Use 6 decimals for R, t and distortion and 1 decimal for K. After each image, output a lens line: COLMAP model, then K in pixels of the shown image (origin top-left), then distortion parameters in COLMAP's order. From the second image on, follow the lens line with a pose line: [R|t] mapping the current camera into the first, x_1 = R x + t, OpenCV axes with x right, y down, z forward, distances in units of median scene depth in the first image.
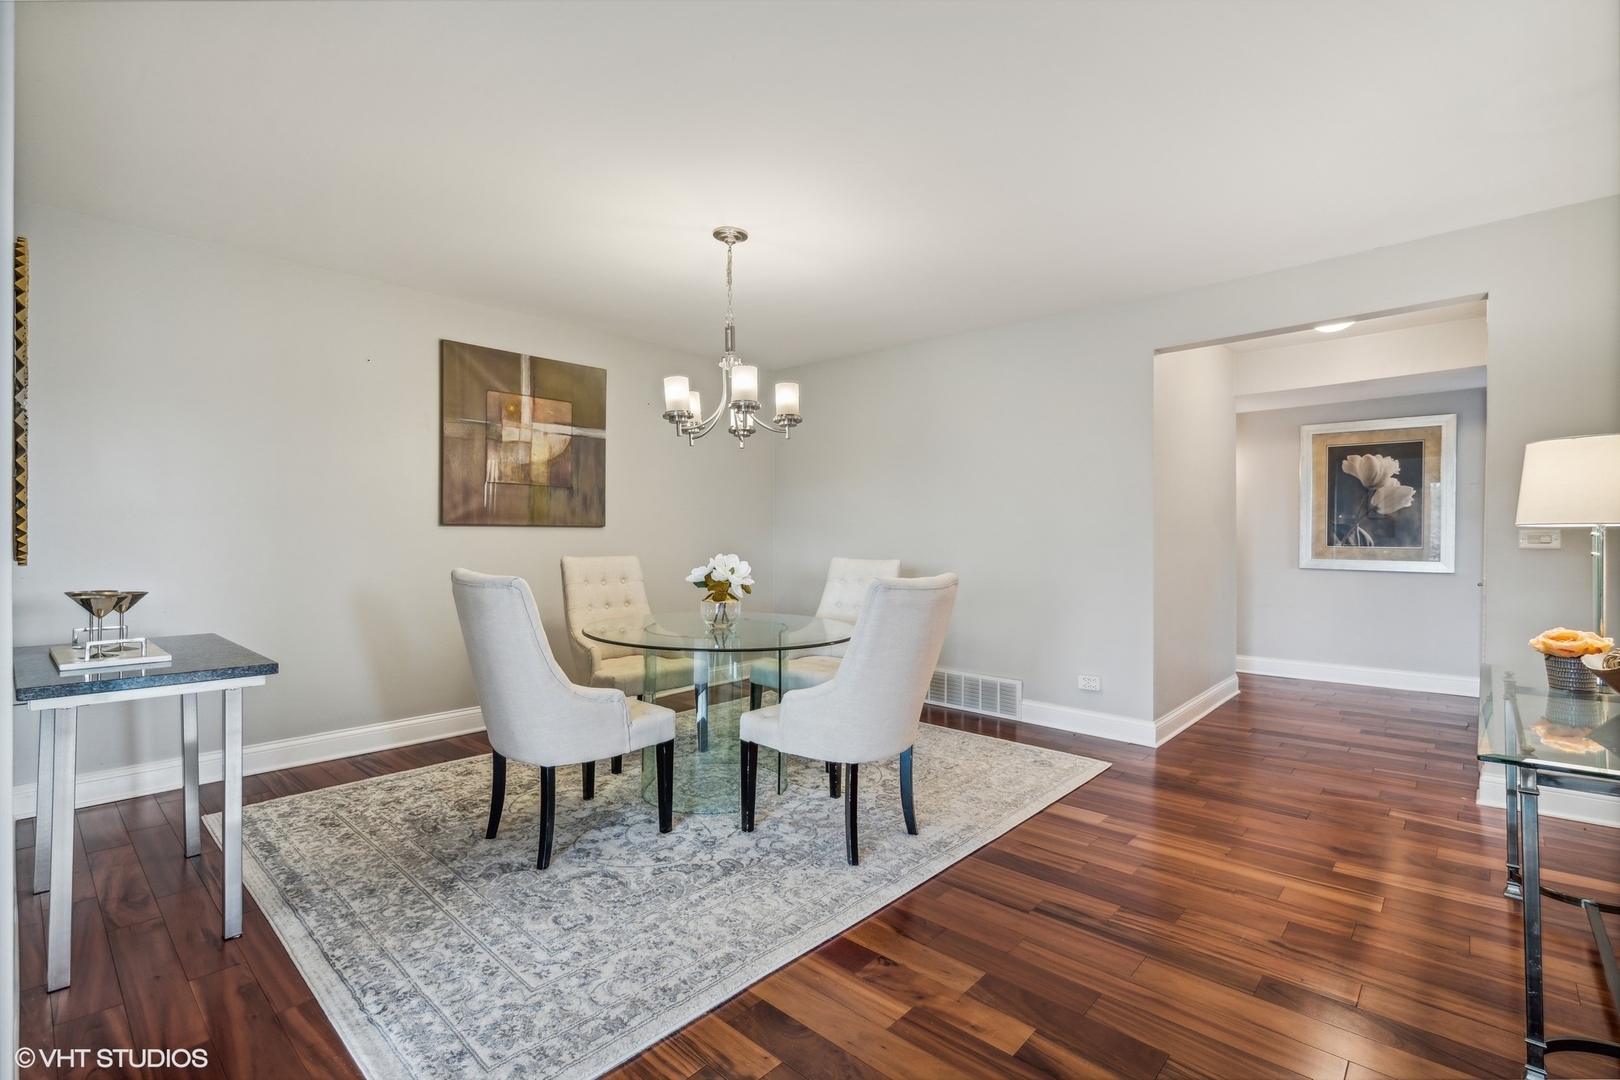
lens RADIAL K [[739.3, 0, 803.0], [0, 739.3, 534.4], [0, 0, 1]] dist [-0.003156, 0.000975]
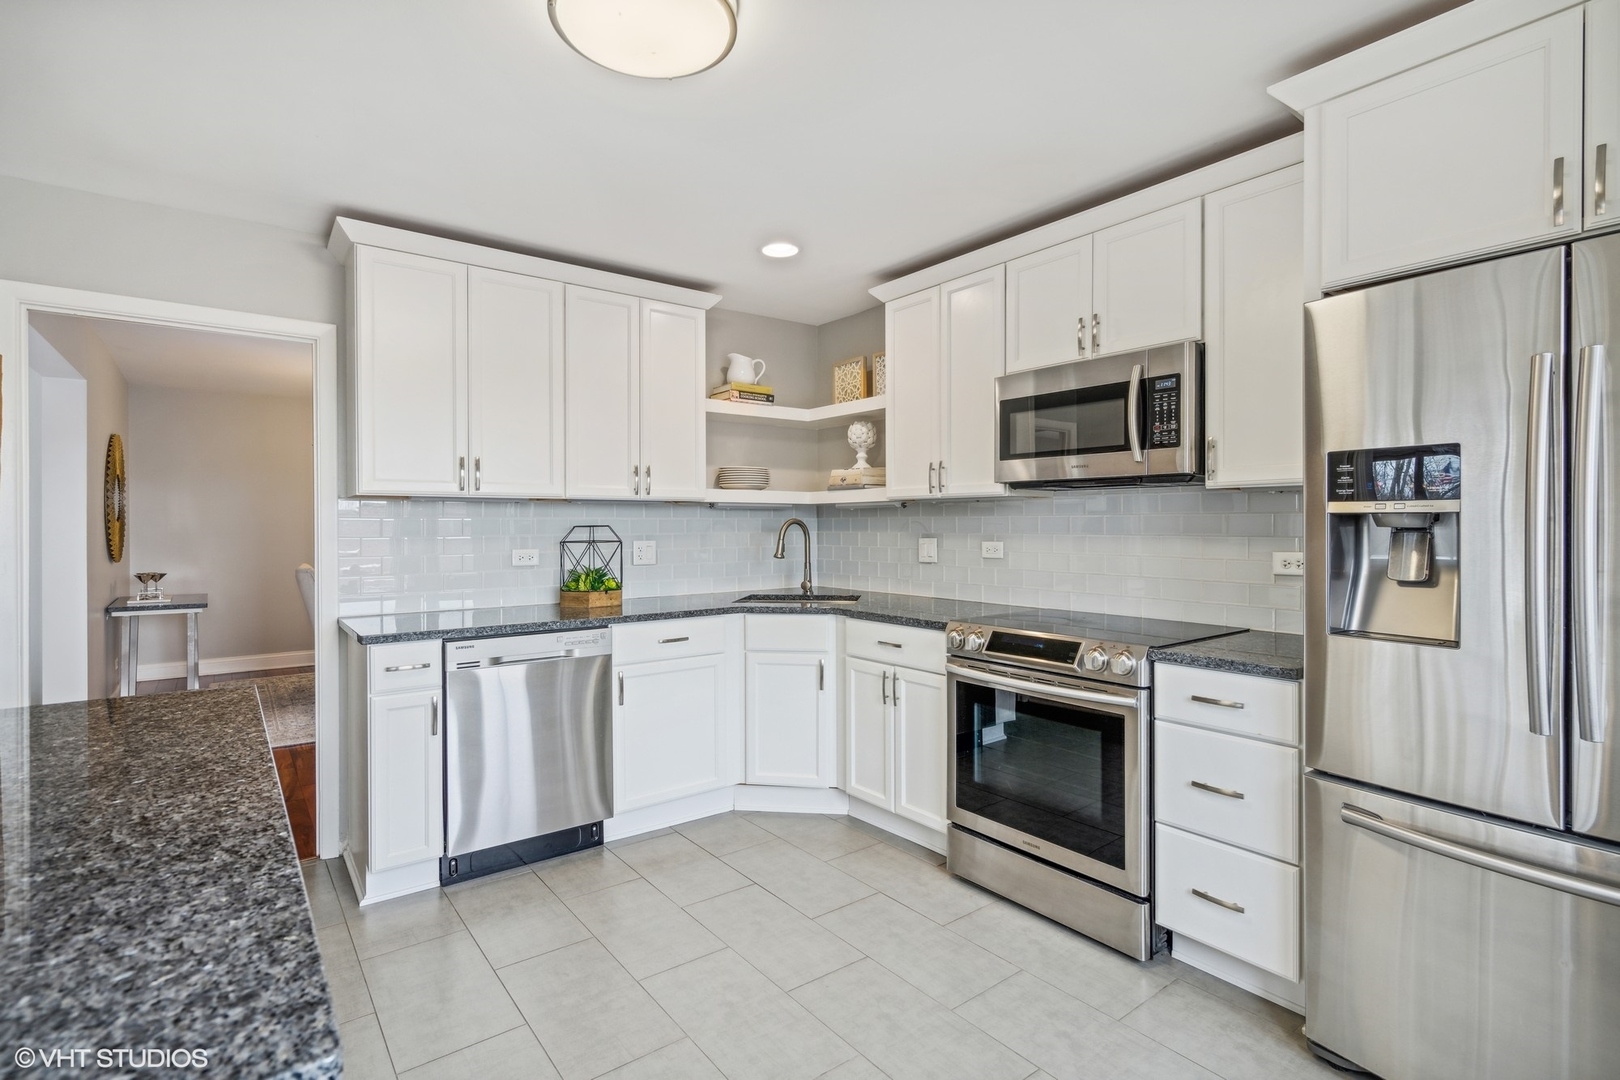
lens RADIAL K [[739.3, 0, 809.1], [0, 739.3, 534.6], [0, 0, 1]] dist [-0.003156, 0.000975]
pose [[0.985544, -0.001029, -0.169418, 0.788120], [0.005281, 0.999682, 0.024646, -0.048224], [0.169339, -0.025184, 0.985236, -0.503742]]
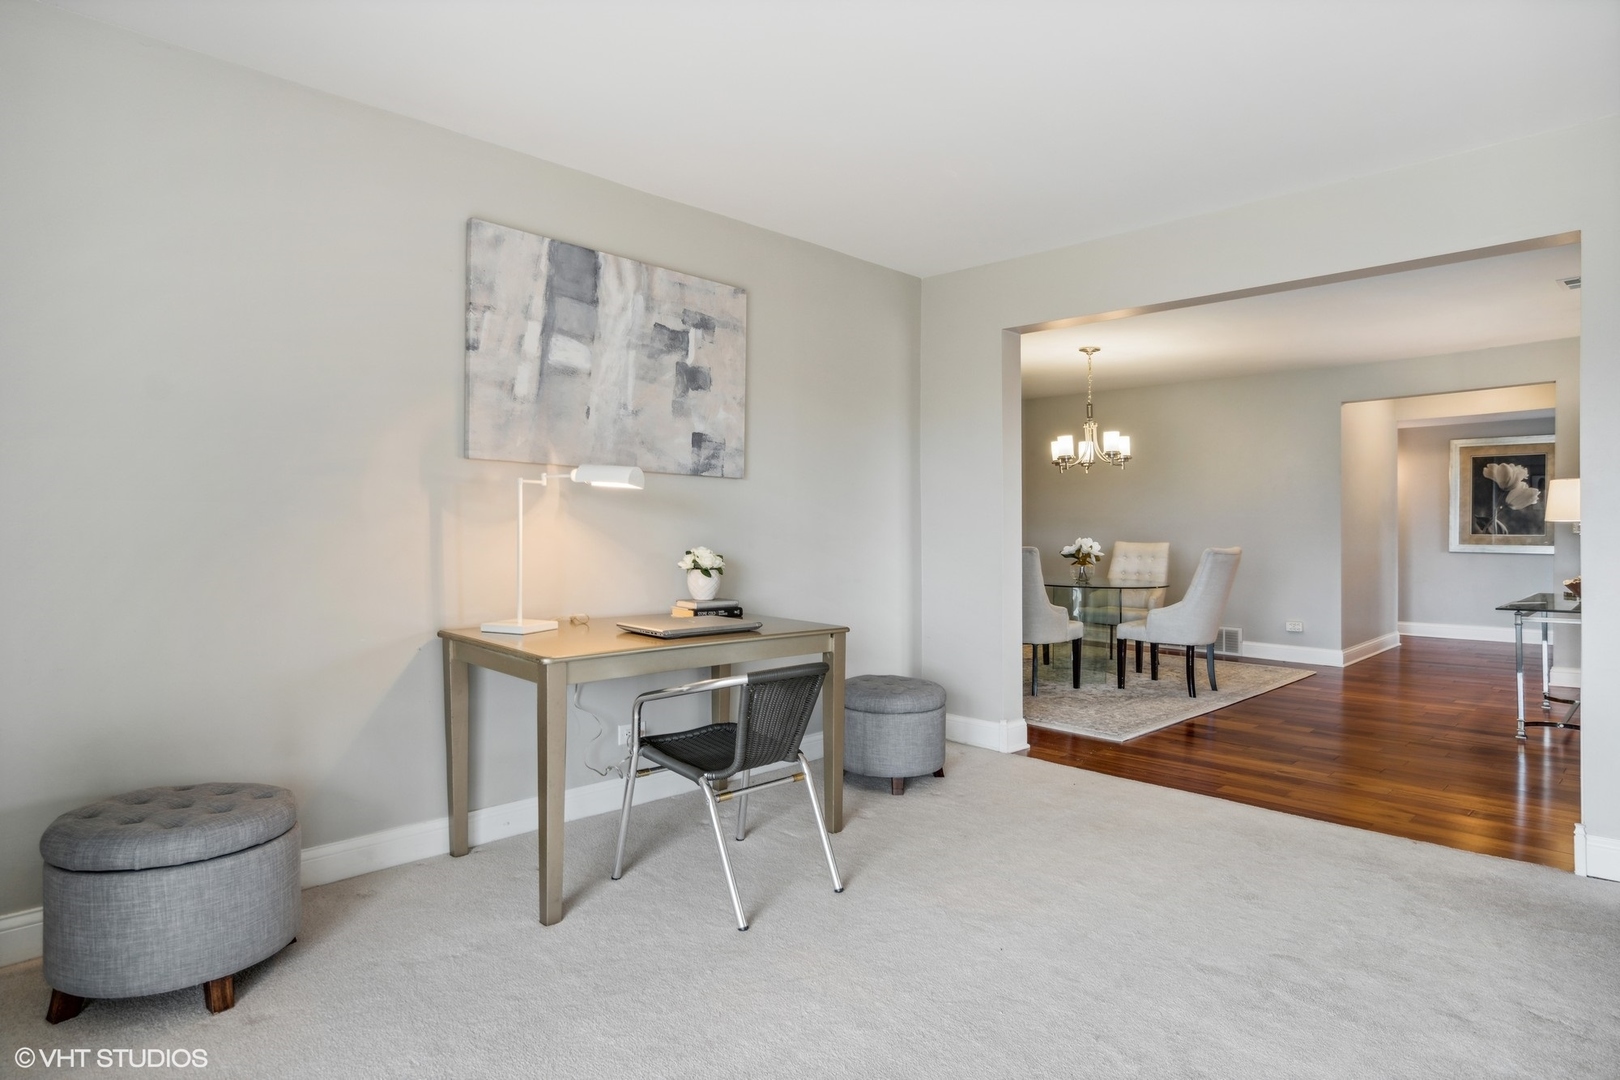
lens RADIAL K [[890.8, 0, 798.7], [0, 890.8, 533.1], [0, 0, 1]] dist [-0.002436, -0.004366]
pose [[0.998148, -0.002724, -0.060769, -0.468476], [0.002987, 0.999987, 0.004229, 0.004352], [0.060757, -0.004402, 0.998143, -0.787941]]
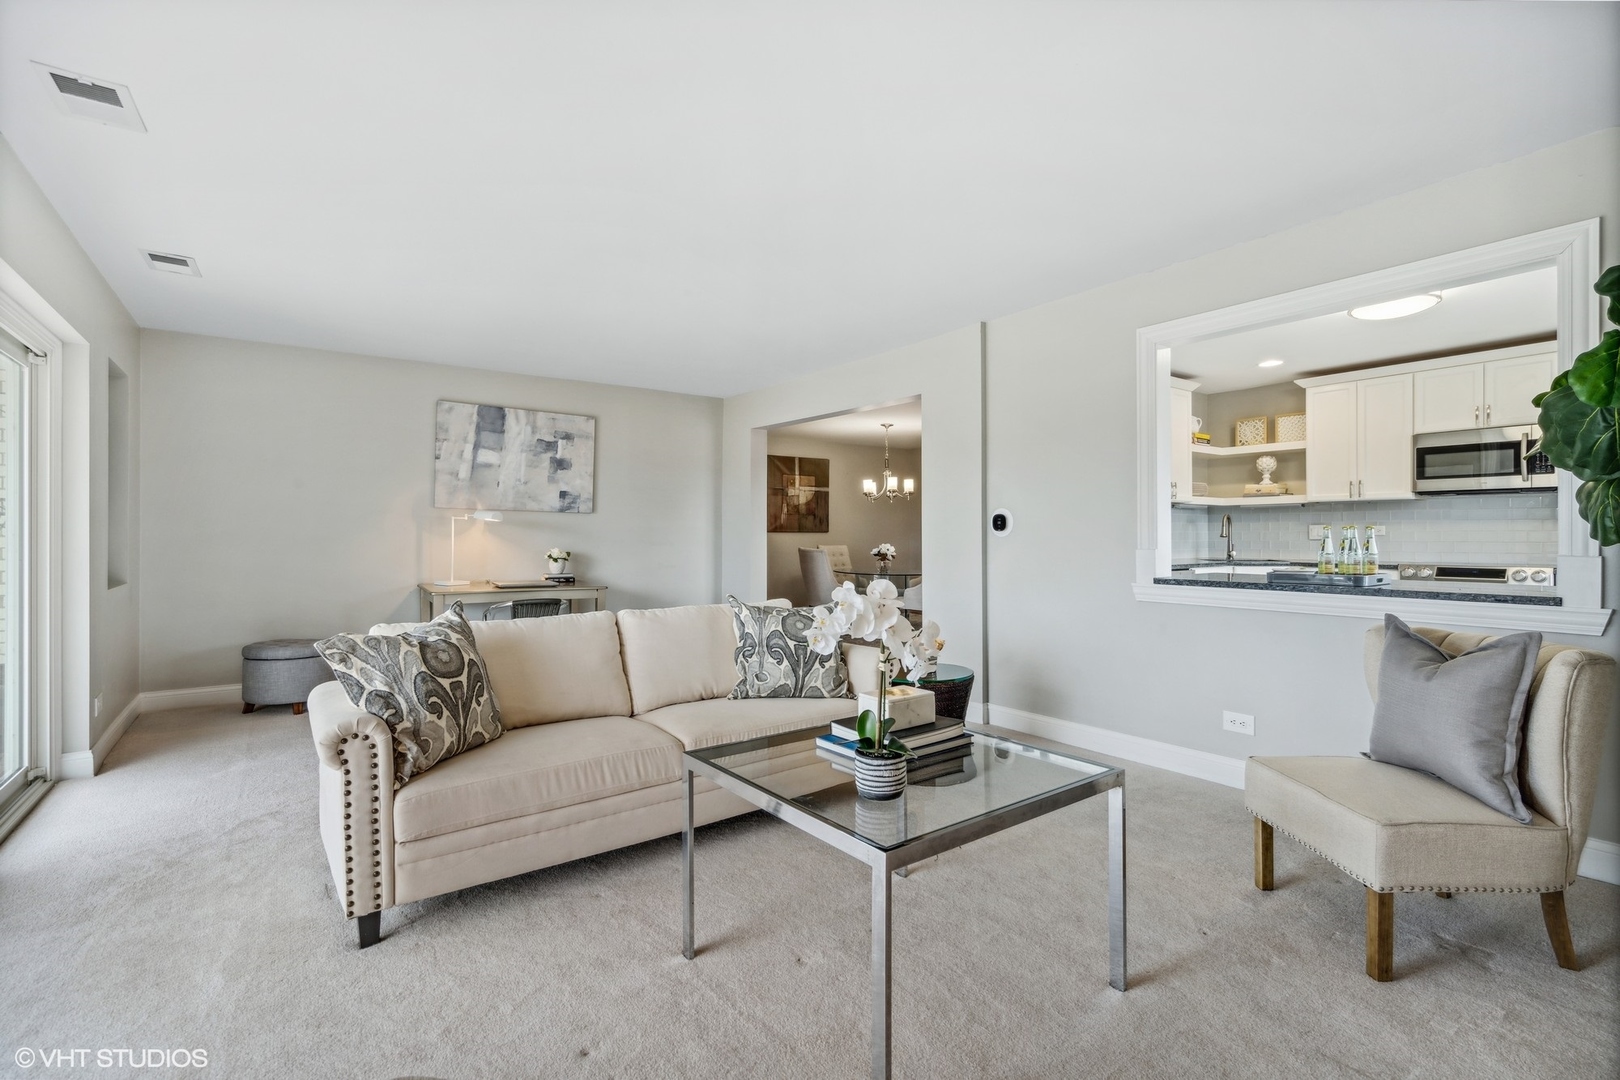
lens RADIAL K [[739.3, 0, 799.3], [0, 739.3, 513.3], [0, 0, 1]] dist [-0.003156, 0.000975]
pose [[0.977585, -0.004291, -0.210500, 0.112046], [-0.001362, 0.999642, -0.026707, -0.007904], [0.210539, 0.026395, 0.977229, -1.223740]]
